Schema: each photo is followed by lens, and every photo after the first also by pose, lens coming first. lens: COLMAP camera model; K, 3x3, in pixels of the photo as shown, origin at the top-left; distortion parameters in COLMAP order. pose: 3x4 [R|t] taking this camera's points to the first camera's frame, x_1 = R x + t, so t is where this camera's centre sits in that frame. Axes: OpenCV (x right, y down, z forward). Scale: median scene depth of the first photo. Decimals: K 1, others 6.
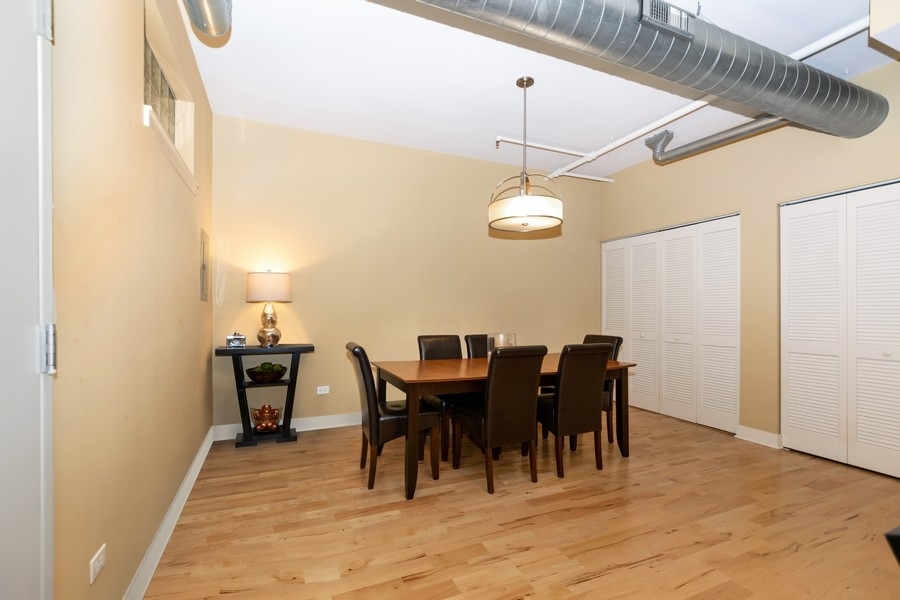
lens RADIAL K [[404.6, 0, 453.9], [0, 404.6, 307.4], [0, 0, 1]] dist [0.001817, -0.000115]
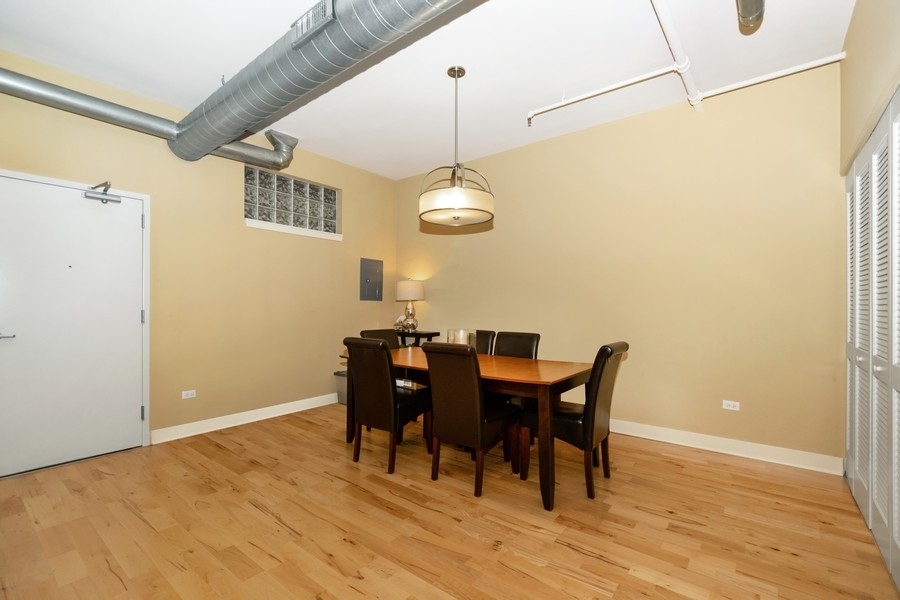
lens RADIAL K [[404.6, 0, 449.9], [0, 404.6, 304.0], [0, 0, 1]] dist [0.001817, -0.000115]
pose [[0.467646, -0.007394, -0.883885, 1.024600], [0.001386, 0.999970, -0.007632, 0.009172], [0.883915, 0.002344, 0.467642, 0.532286]]
